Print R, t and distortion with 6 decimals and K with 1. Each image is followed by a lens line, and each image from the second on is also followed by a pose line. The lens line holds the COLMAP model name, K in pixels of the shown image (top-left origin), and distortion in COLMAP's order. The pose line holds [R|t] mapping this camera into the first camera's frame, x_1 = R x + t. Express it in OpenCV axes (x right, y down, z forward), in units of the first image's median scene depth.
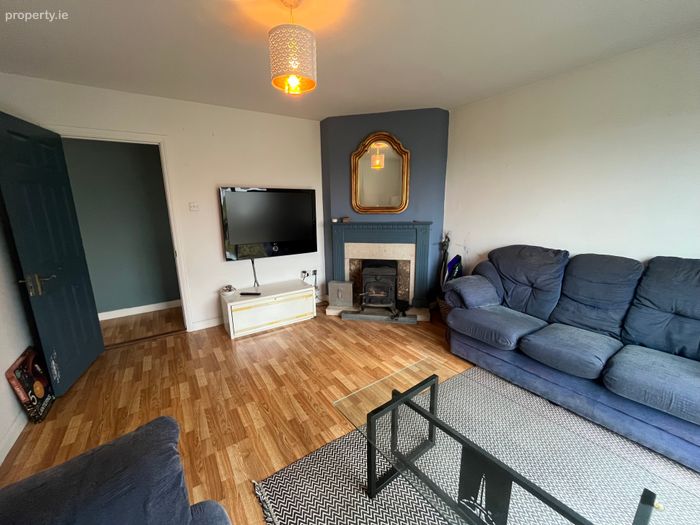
lens RADIAL K [[286.3, 0, 350.0], [0, 286.3, 262.5], [0, 0, 1]] dist [-0.000994, -0.000611]
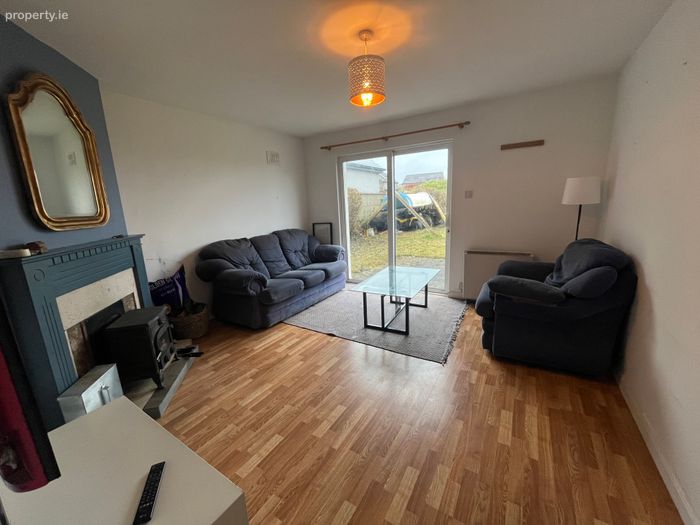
lens RADIAL K [[286.3, 0, 350.0], [0, 286.3, 262.5], [0, 0, 1]] dist [-0.000994, -0.000611]
pose [[-0.418407, -0.147993, 0.896122, -0.779225], [0.240439, 0.933389, 0.266410, -0.168657], [-0.875857, 0.326931, -0.354953, 0.976476]]
